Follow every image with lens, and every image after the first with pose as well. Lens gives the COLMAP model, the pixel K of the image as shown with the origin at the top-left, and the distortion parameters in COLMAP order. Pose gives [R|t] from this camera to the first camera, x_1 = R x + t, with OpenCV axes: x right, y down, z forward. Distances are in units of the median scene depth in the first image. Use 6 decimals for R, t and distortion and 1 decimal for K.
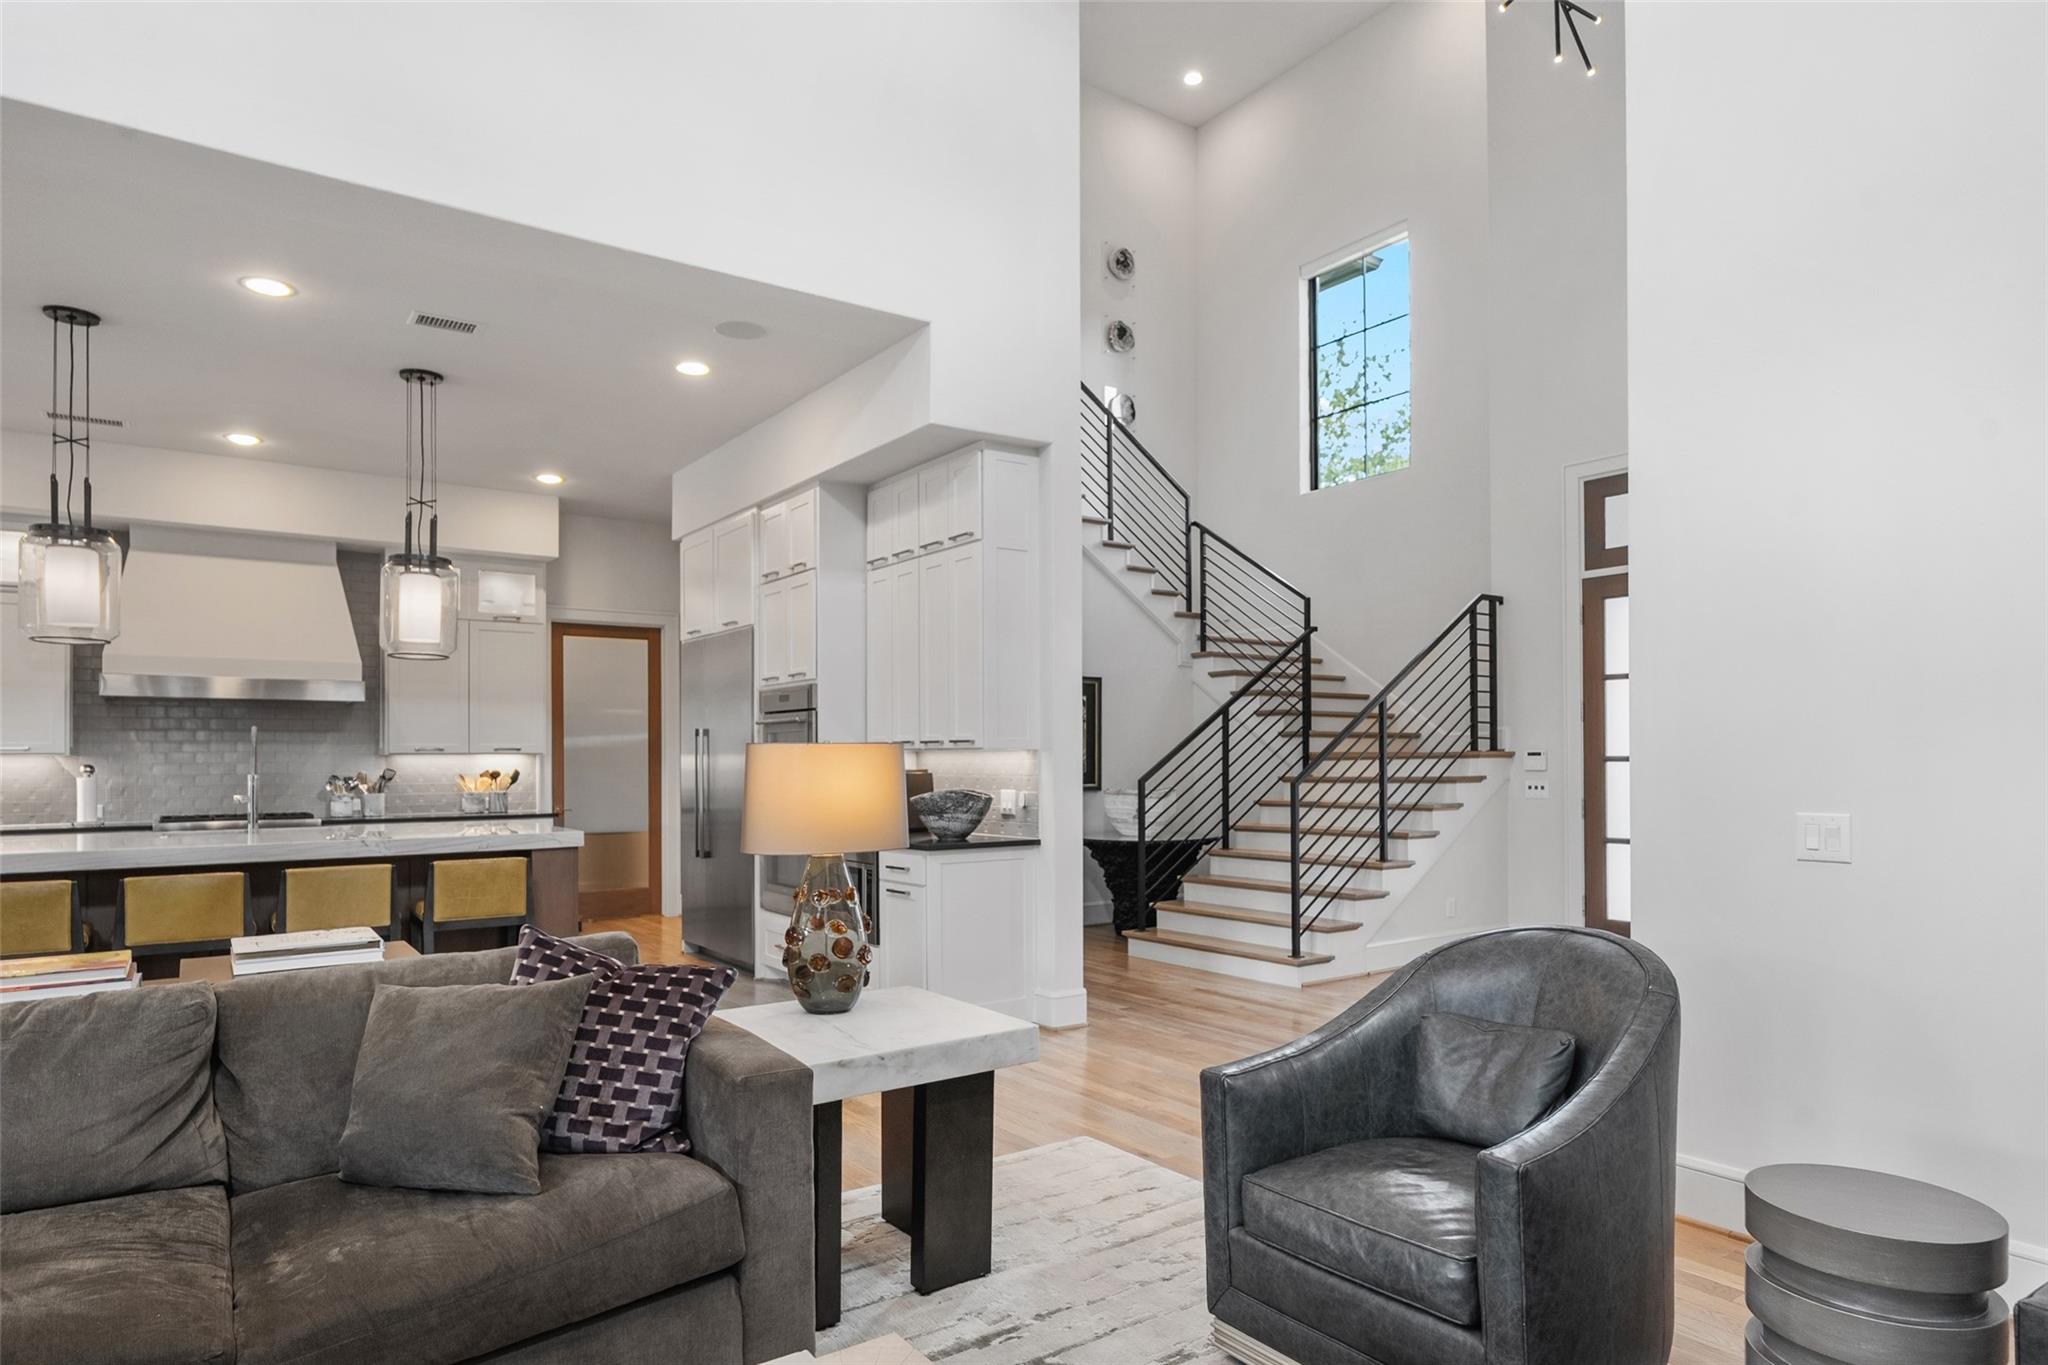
lens RADIAL K [[1164.7, 0, 1014.5], [0, 1164.7, 754.2], [0, 0, 1]] dist [-0.003633, -0.002398]
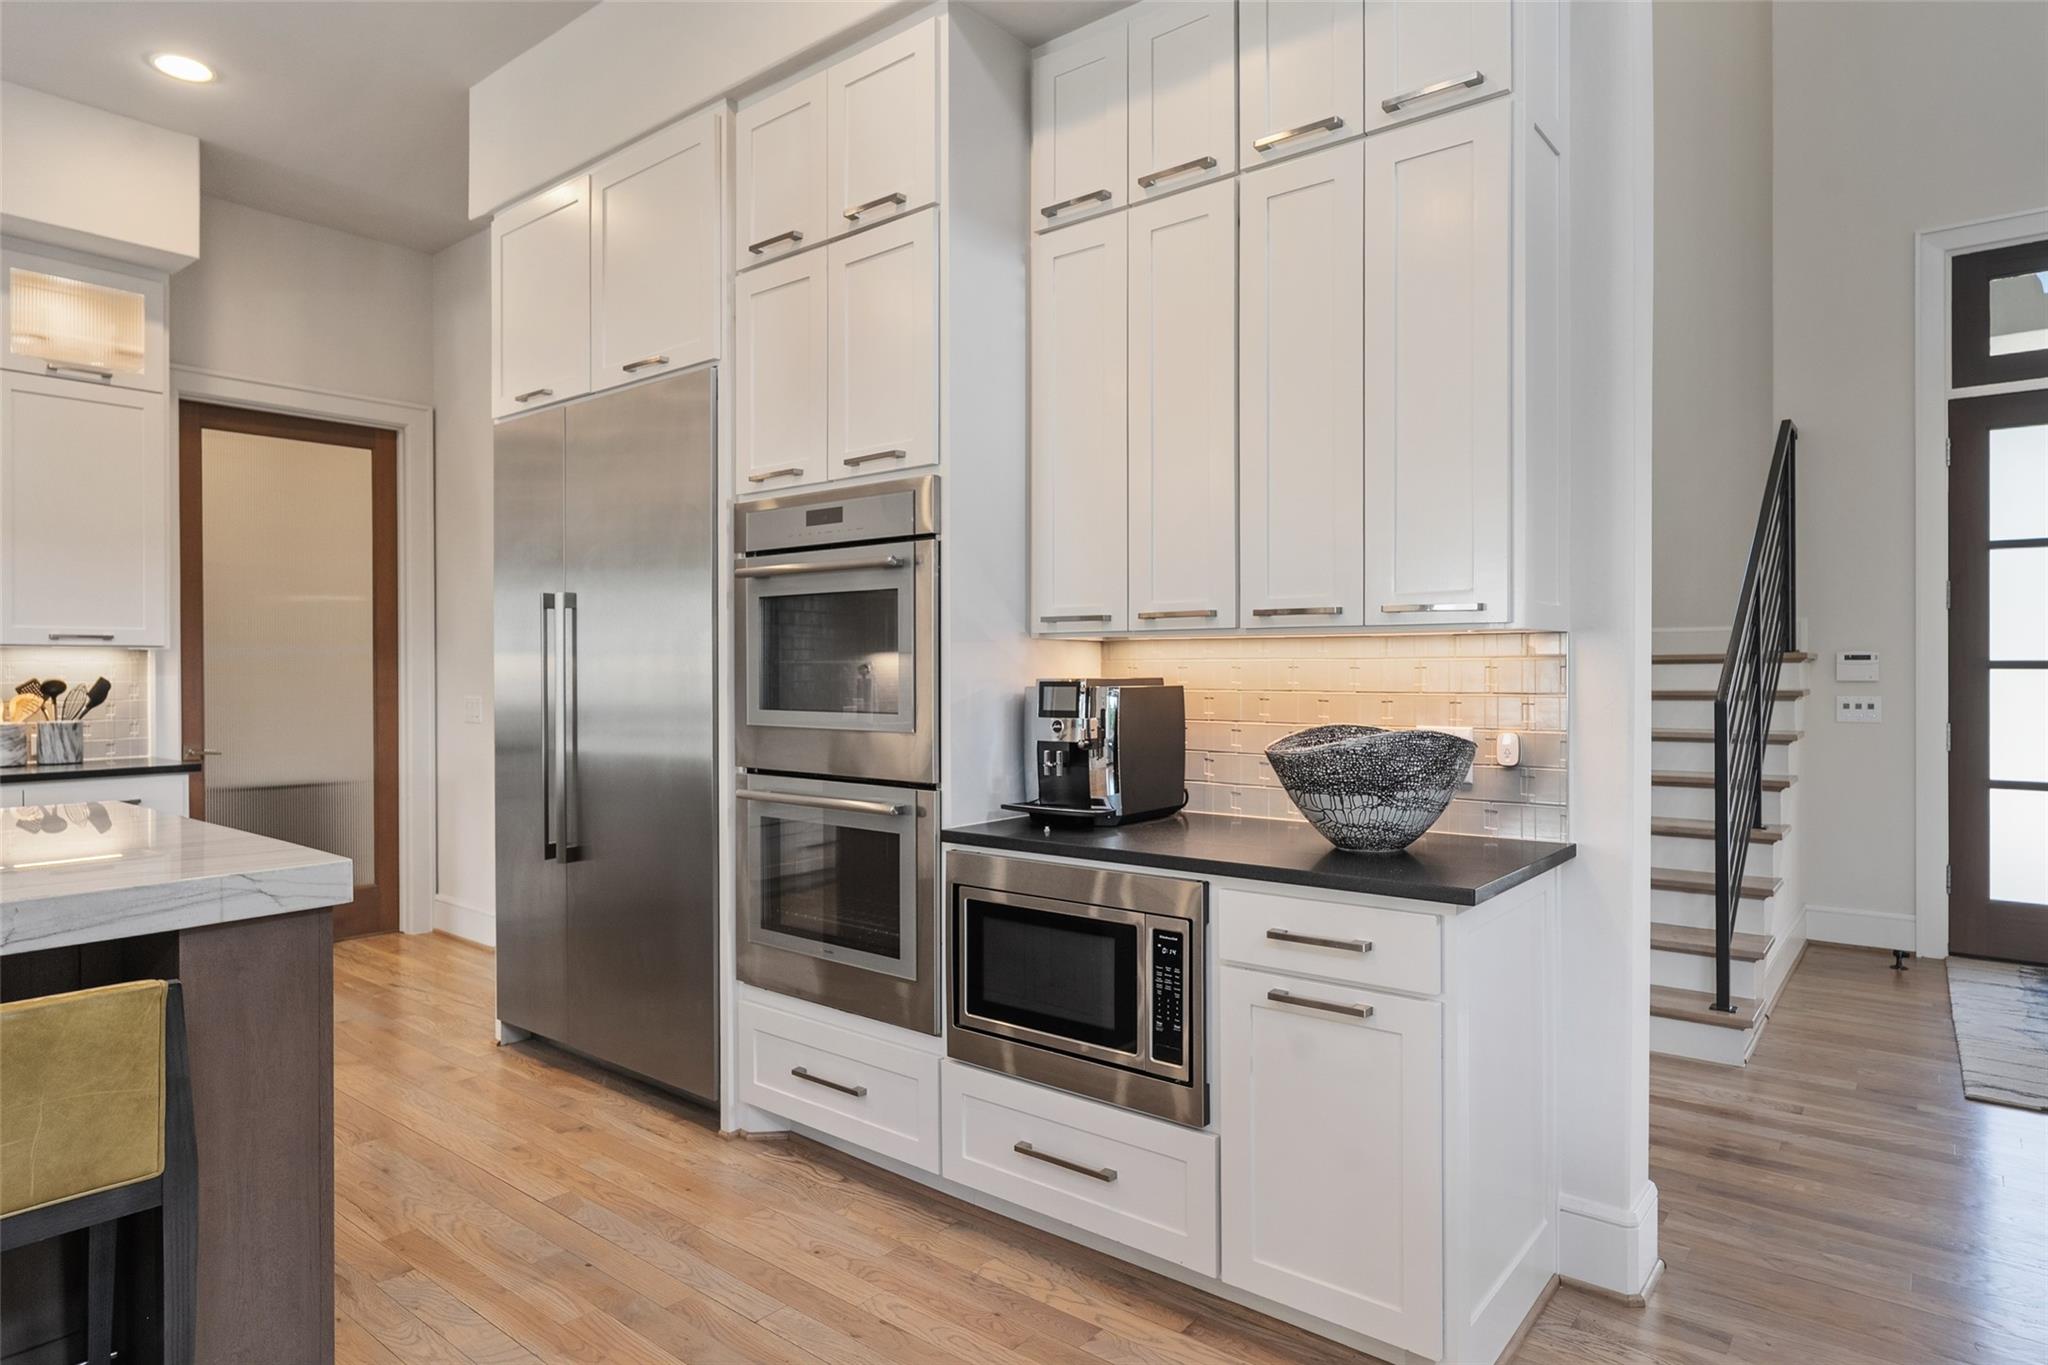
lens RADIAL K [[1164.7, 0, 1024.9], [0, 1164.7, 679.2], [0, 0, 1]] dist [-0.003633, -0.002398]
pose [[0.963089, 0.001665, 0.269180, -0.212873], [-0.004828, 0.999927, 0.011092, 0.007504], [-0.269141, -0.011982, 0.963026, 0.486387]]
